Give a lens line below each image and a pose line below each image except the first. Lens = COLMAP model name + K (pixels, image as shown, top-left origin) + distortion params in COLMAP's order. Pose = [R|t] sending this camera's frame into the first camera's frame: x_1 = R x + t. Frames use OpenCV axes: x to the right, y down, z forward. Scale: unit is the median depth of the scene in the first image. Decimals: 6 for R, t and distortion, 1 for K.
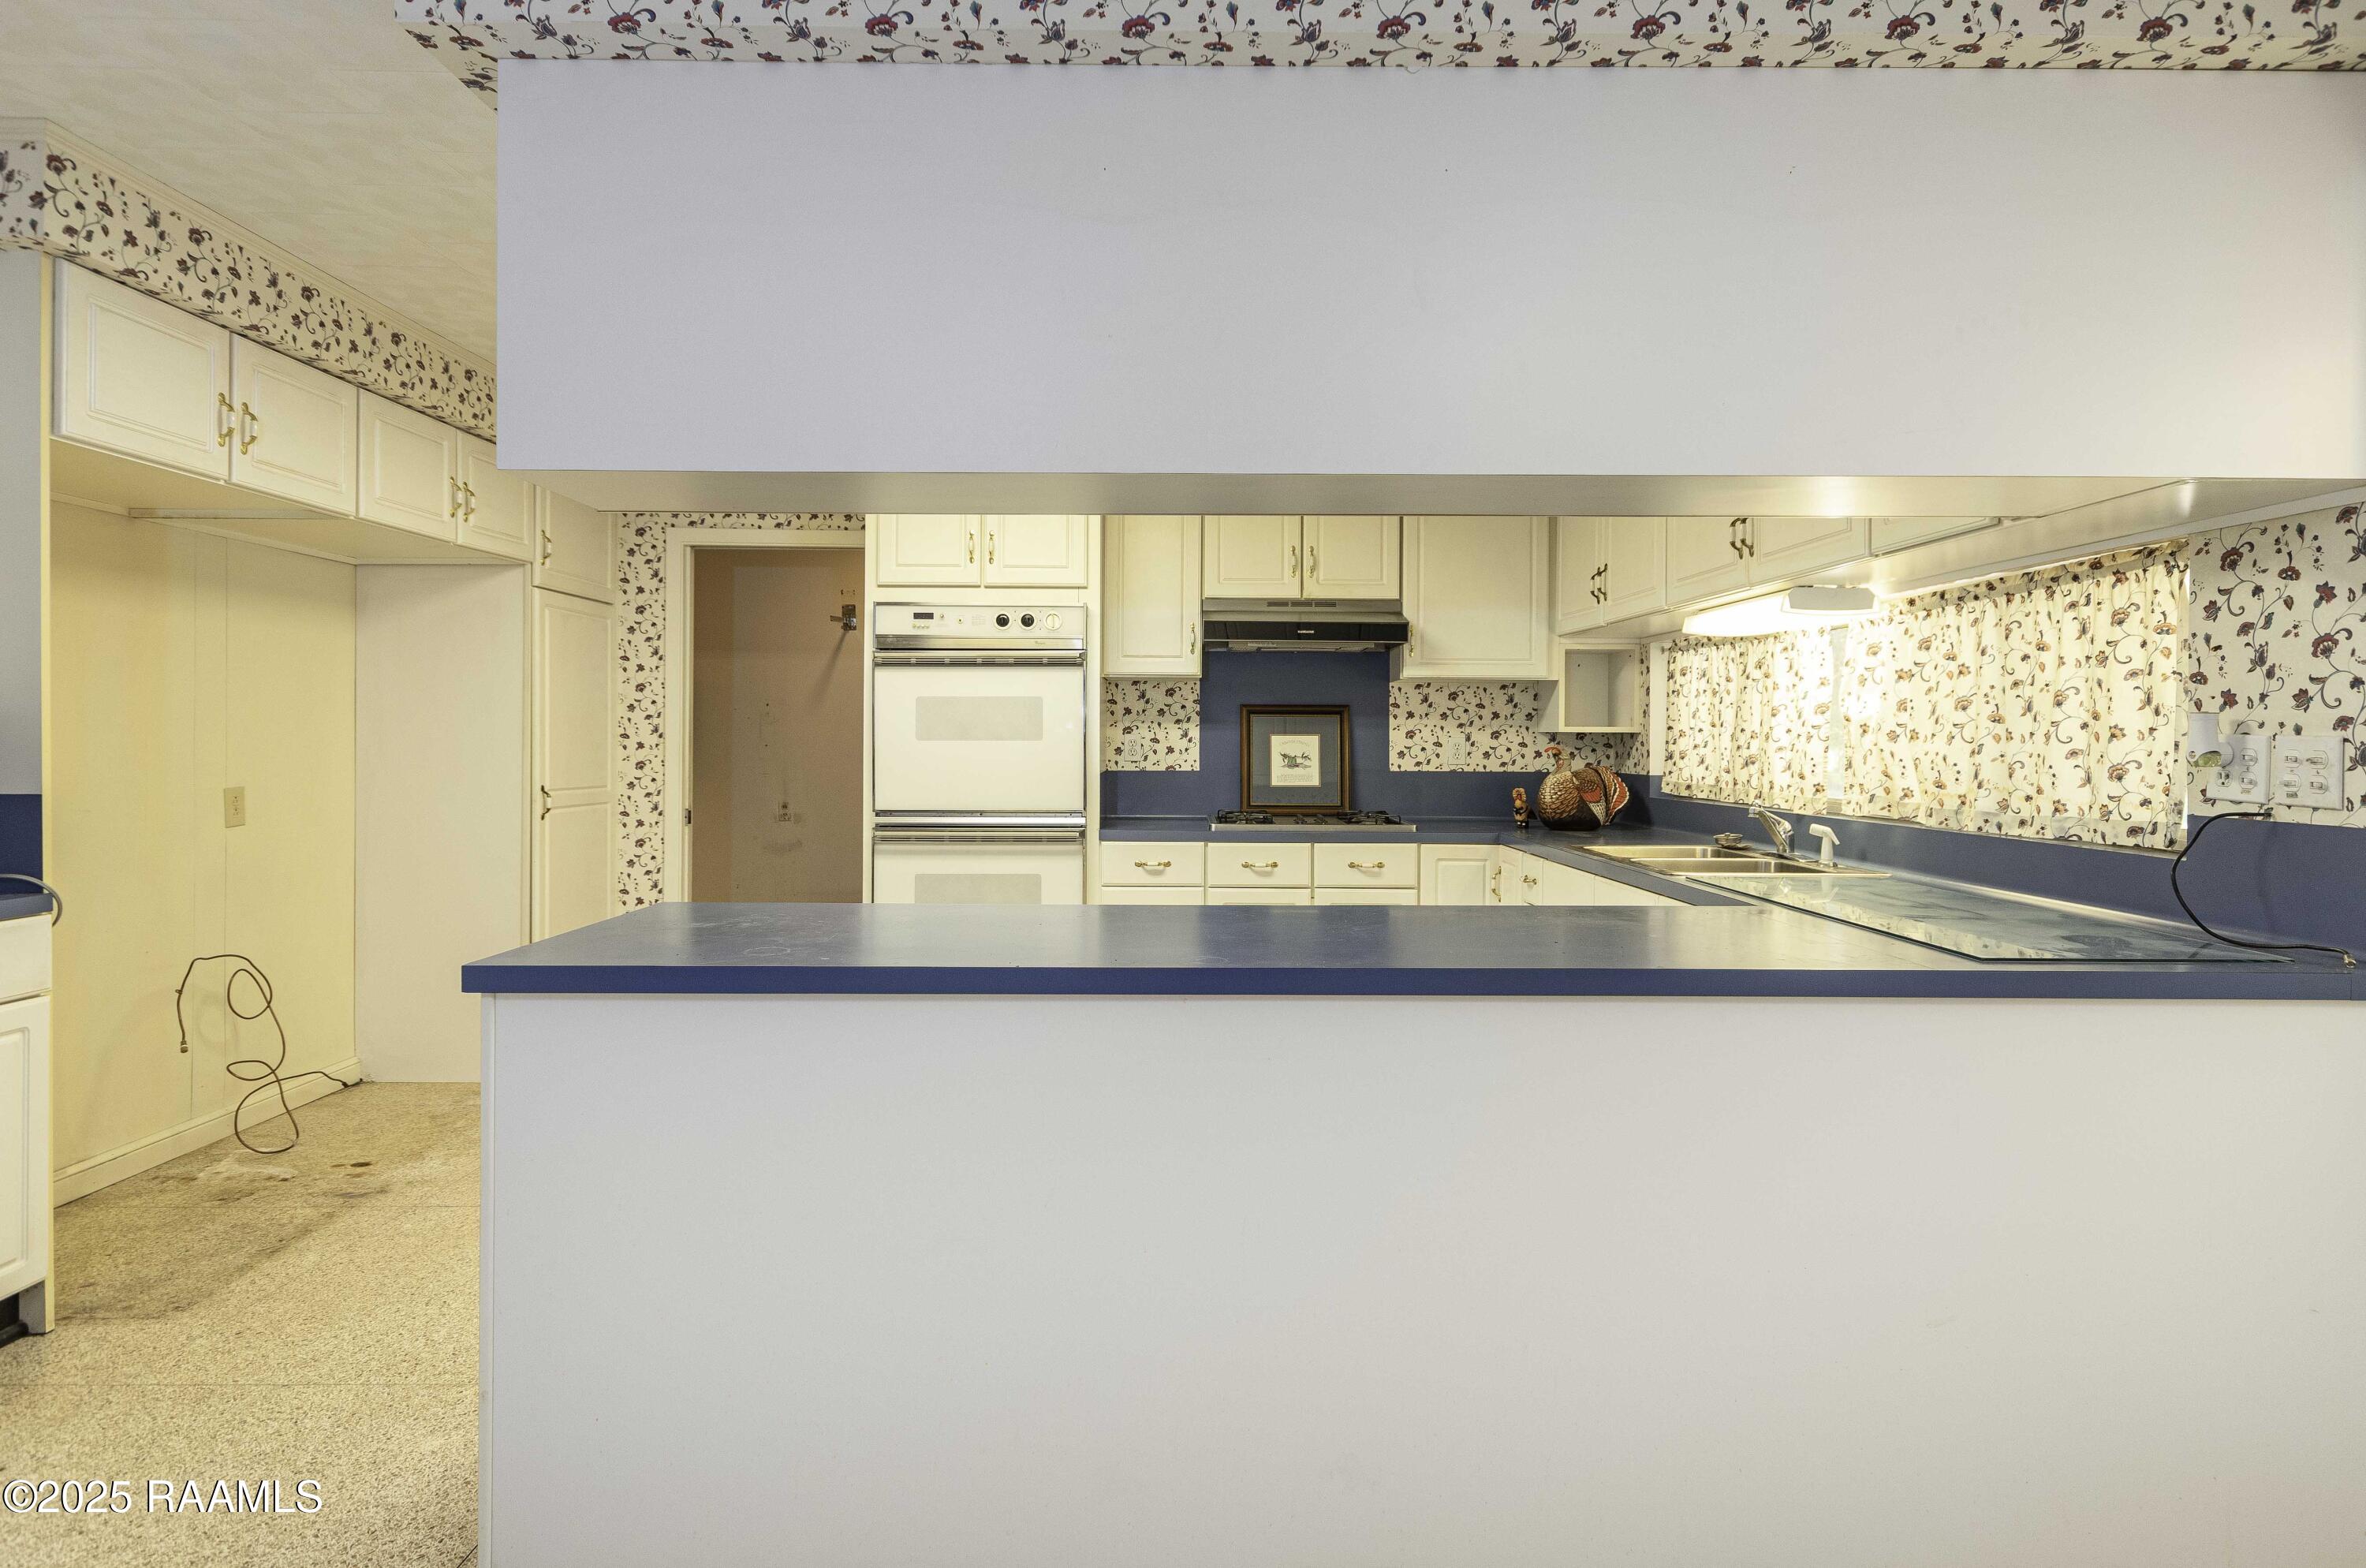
lens RADIAL K [[1203.1, 0, 1192.4], [0, 1203.1, 737.2], [0, 0, 1]] dist [-0.000485, -0.000963]
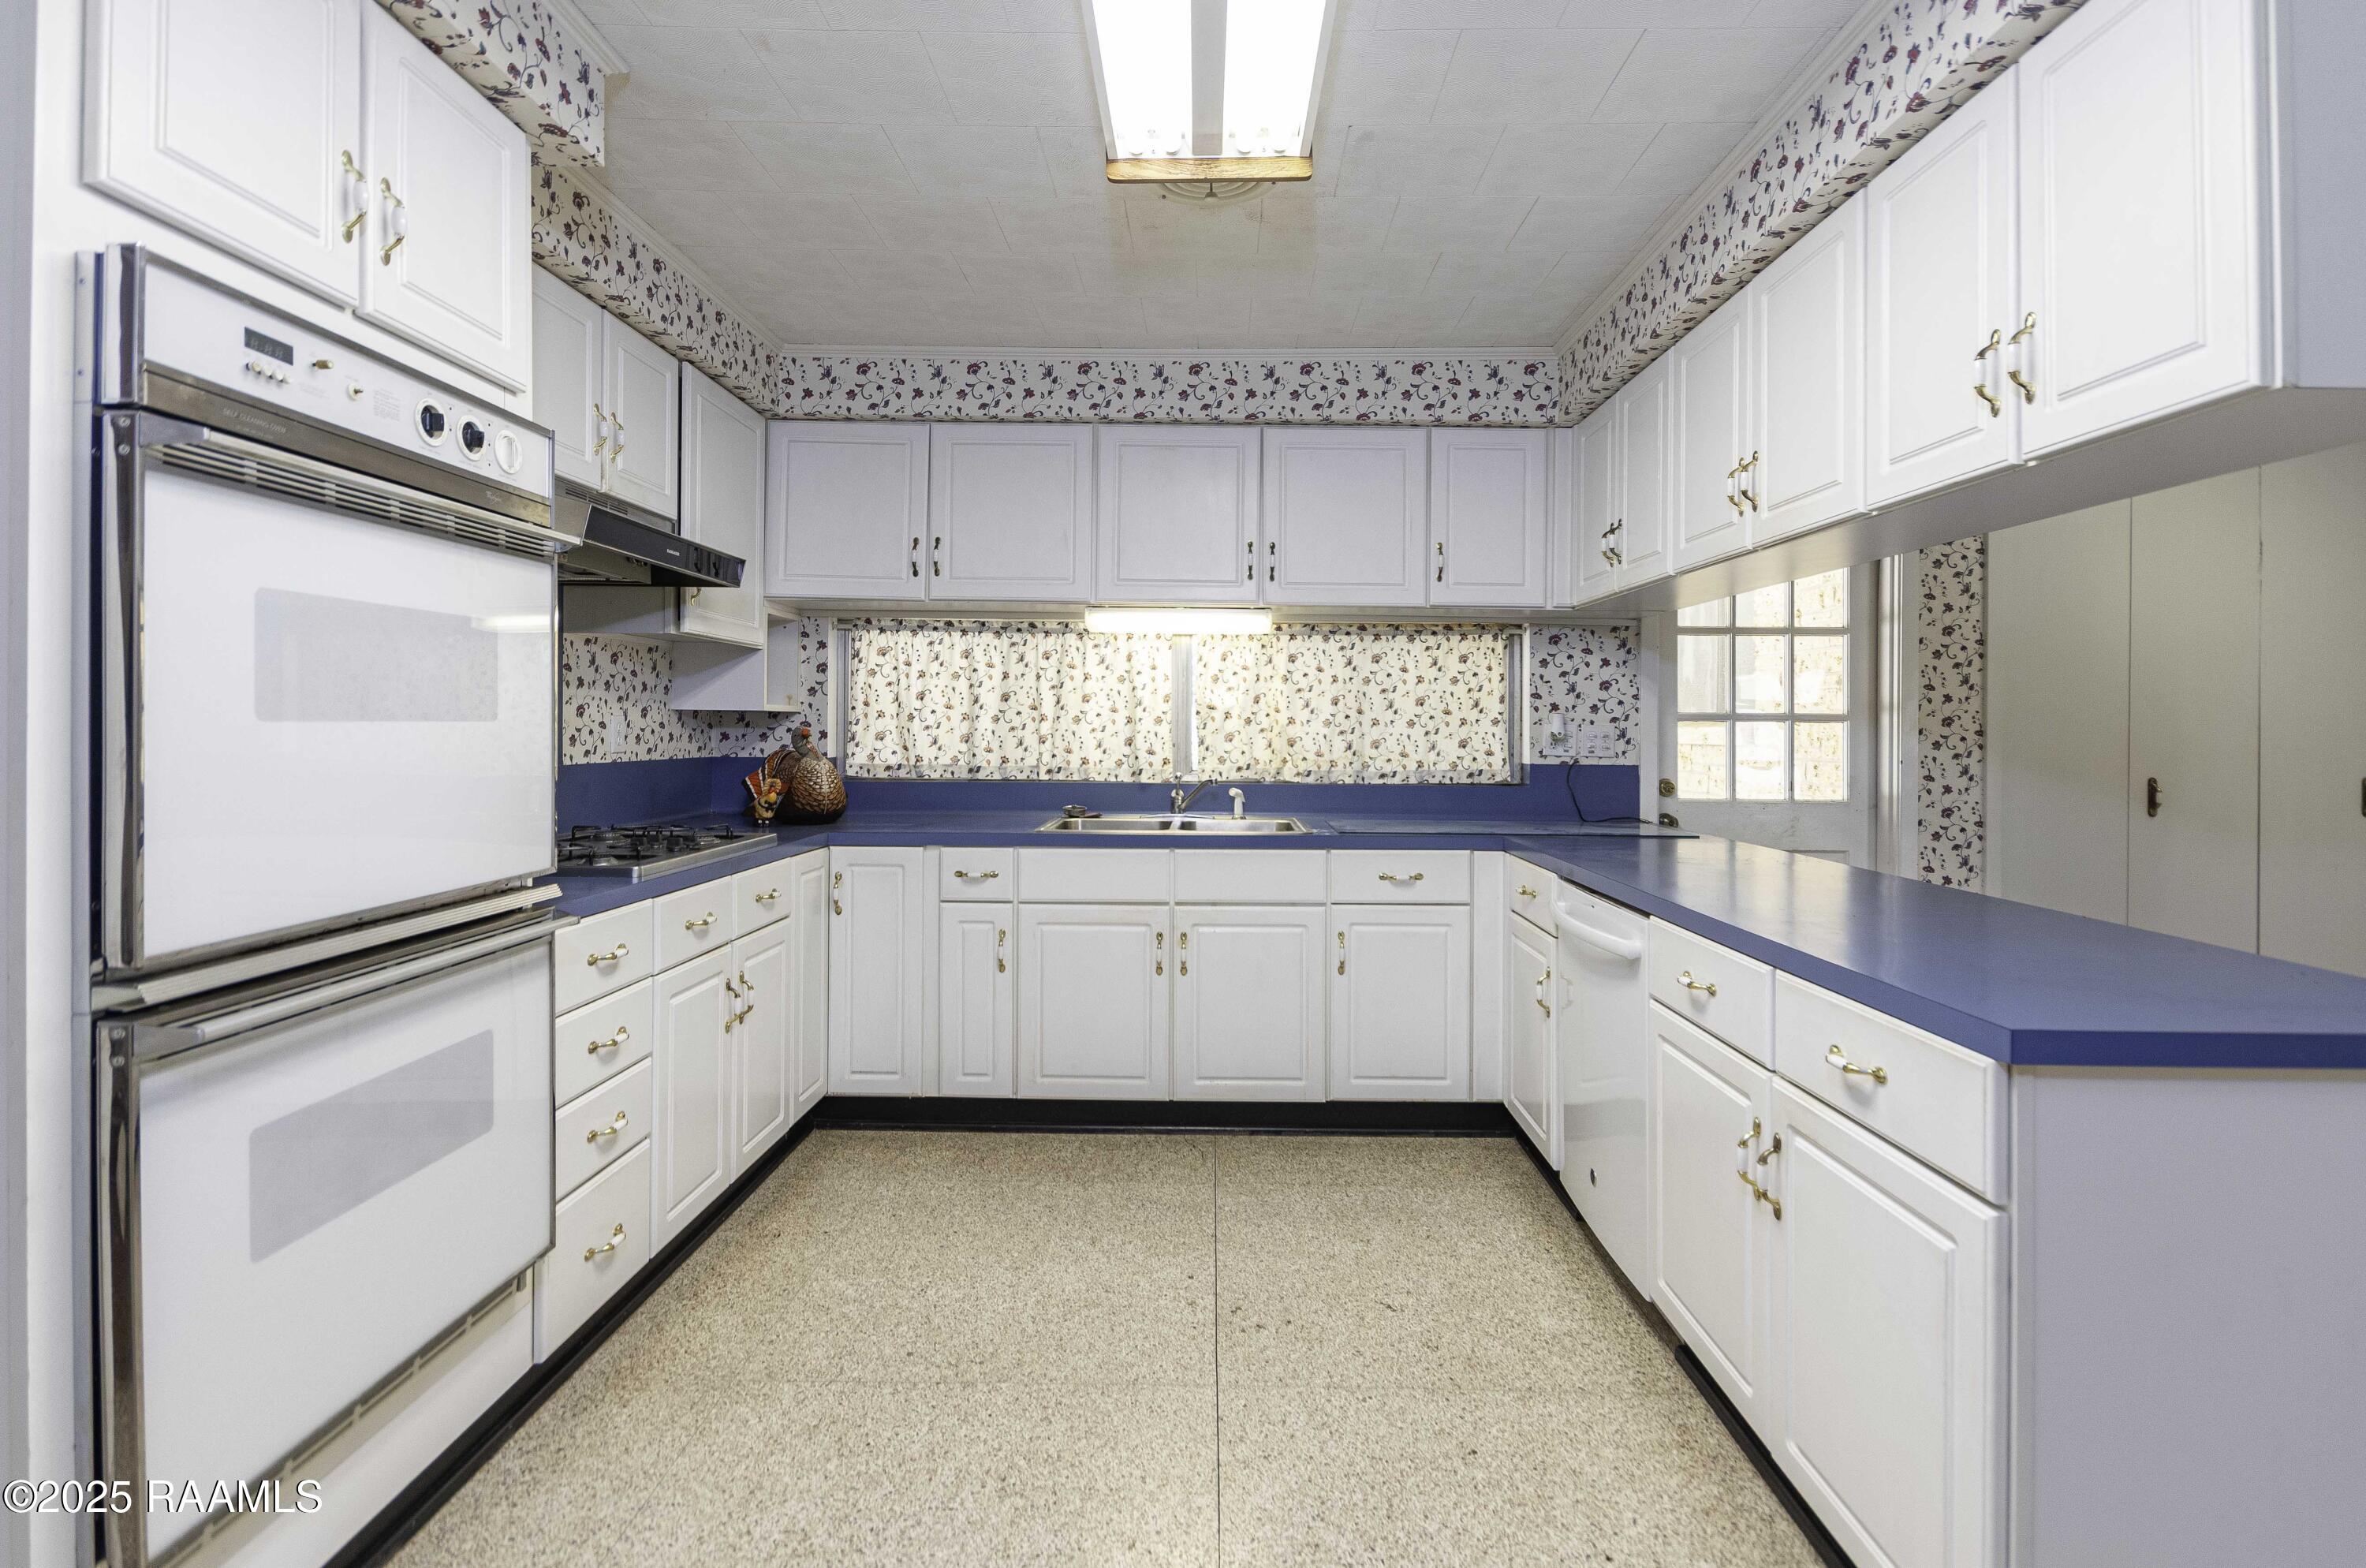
lens RADIAL K [[1160.7, 0, 1194.5], [0, 1160.7, 741.7], [0, 0, 1]] dist [0.016519, -0.003761]
pose [[0.027003, -0.018226, 0.999469, -0.514064], [-0.011128, 0.999766, 0.018532, -0.001000], [-0.999573, -0.011622, 0.026794, 0.704958]]
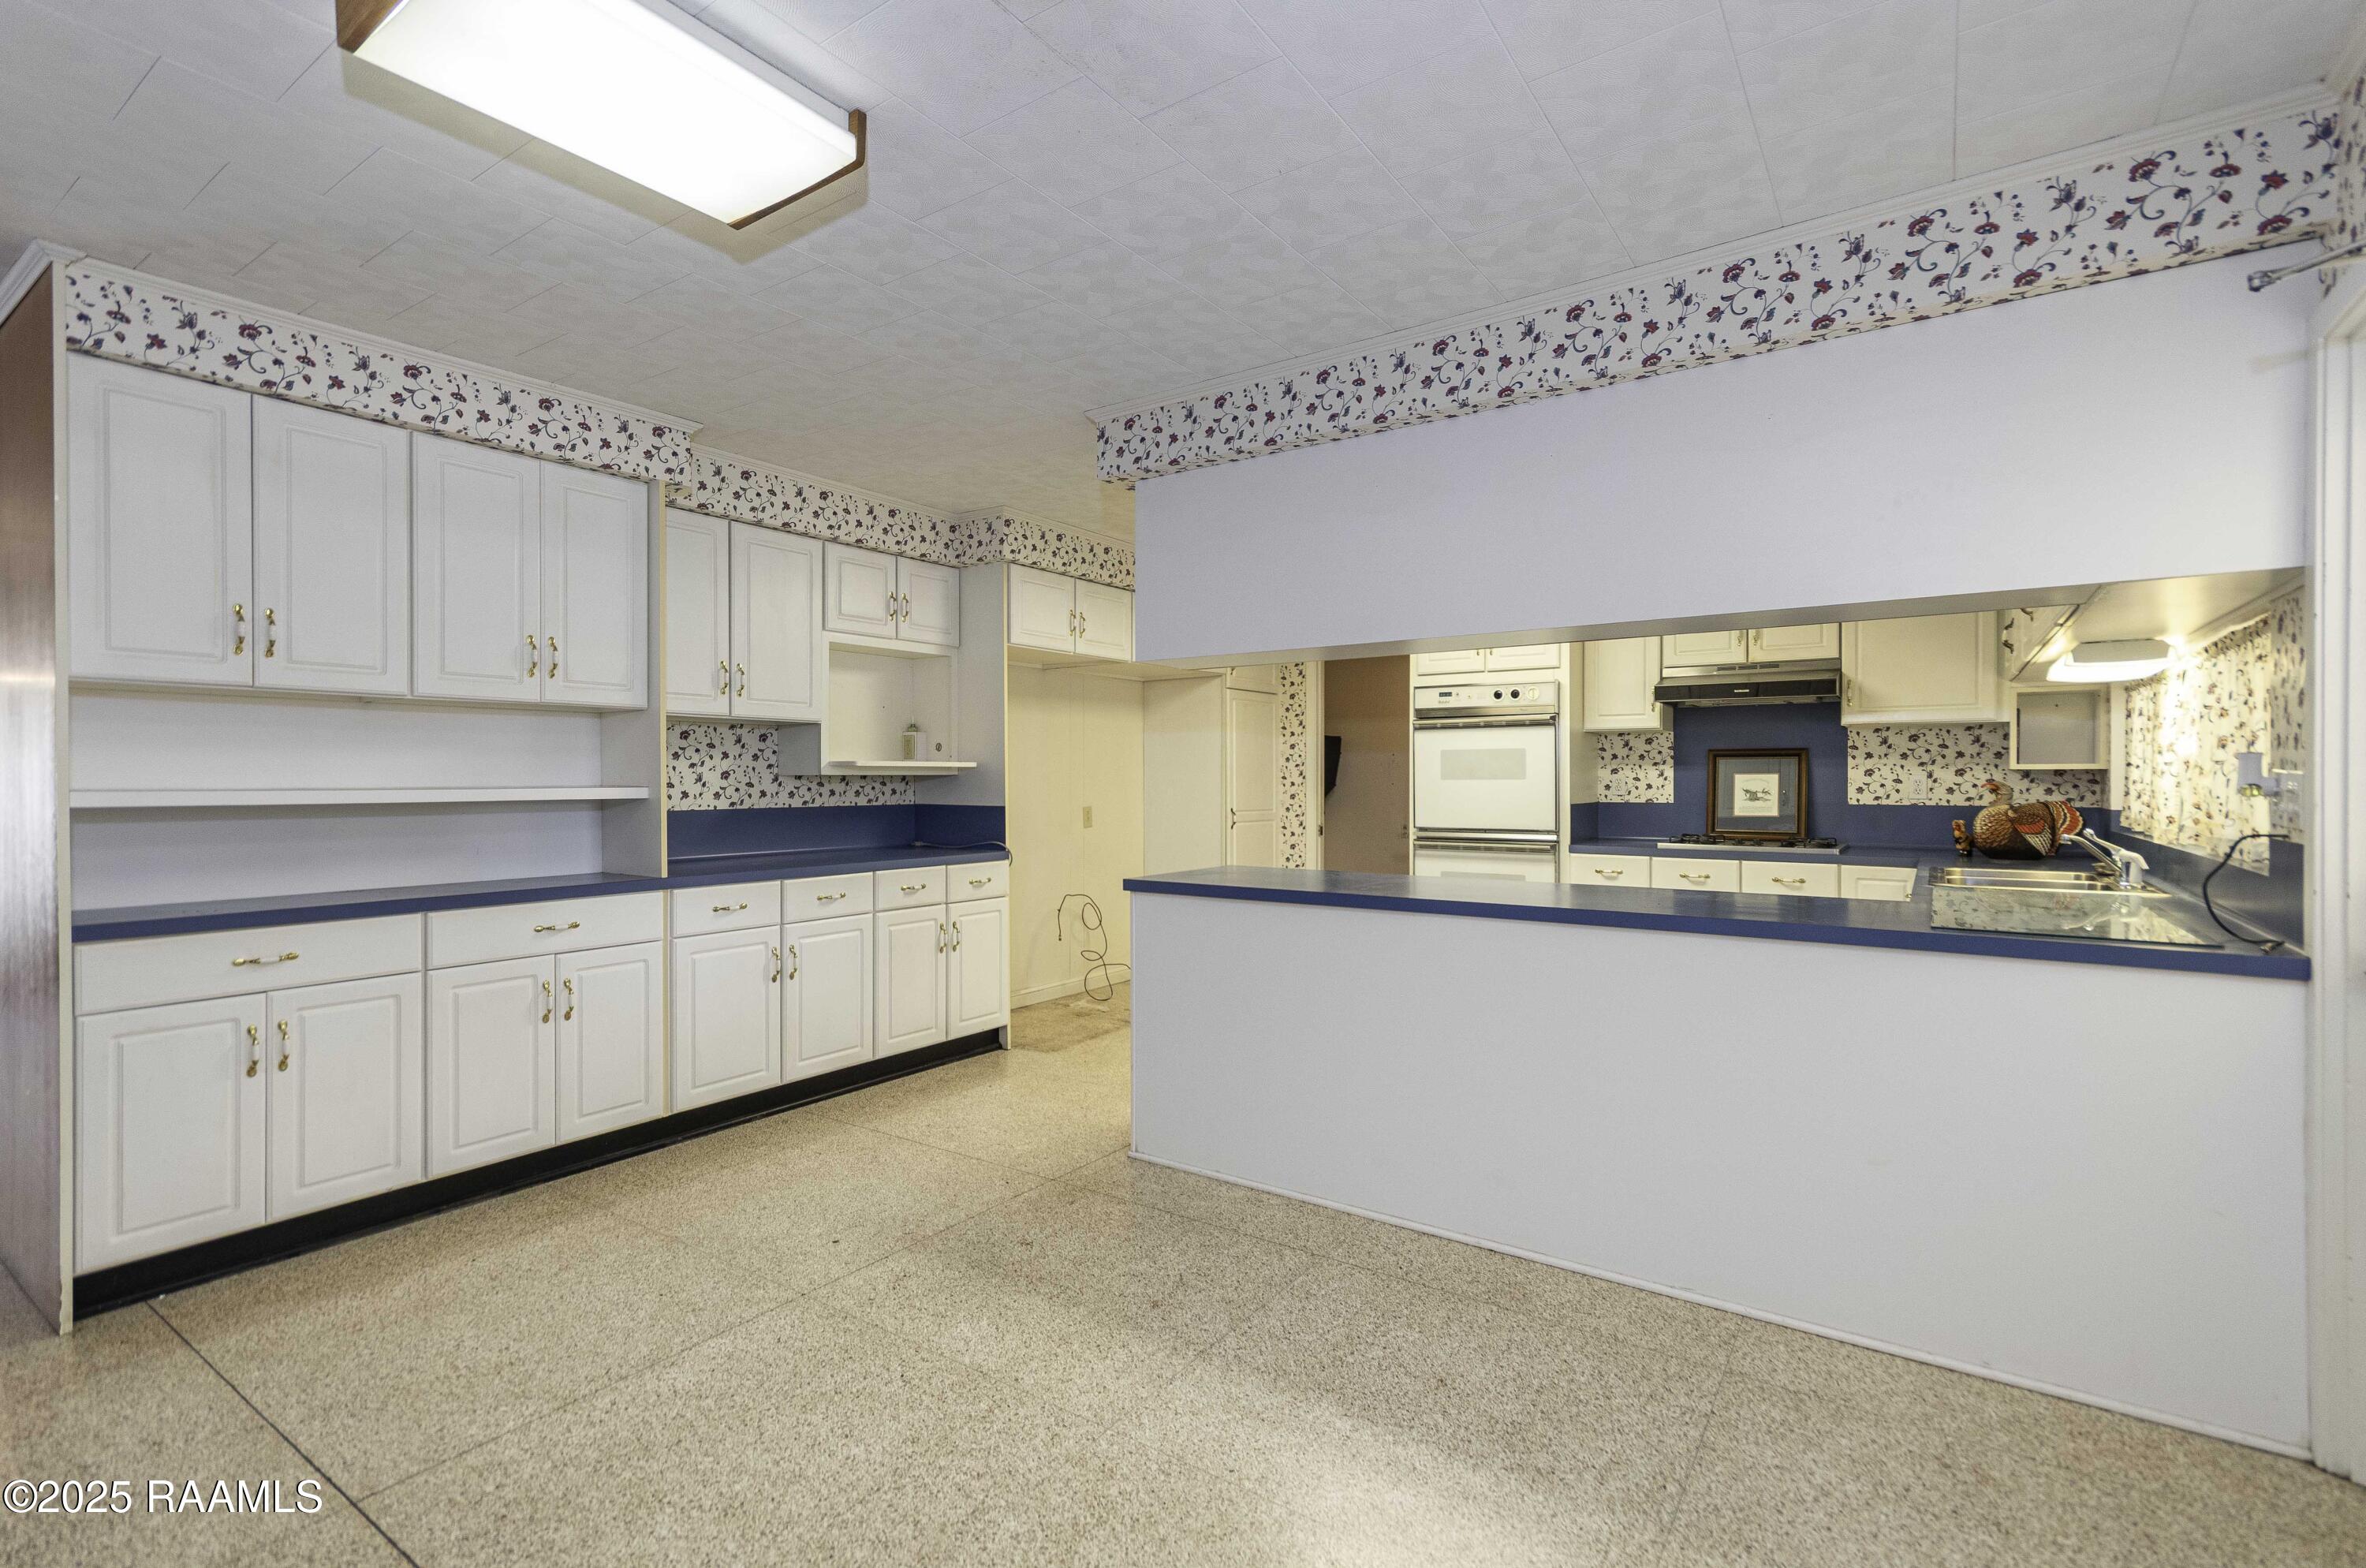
lens RADIAL K [[1062.4, 0, 1199.3], [0, 1062.4, 773.7], [0, 0, 1]] dist [0.003772, 0.002184]
pose [[0.815374, -0.007690, -0.578883, 0.274544], [0.006351, 0.999970, -0.004338, -0.001000], [0.578899, -0.000140, 0.815399, -0.228425]]
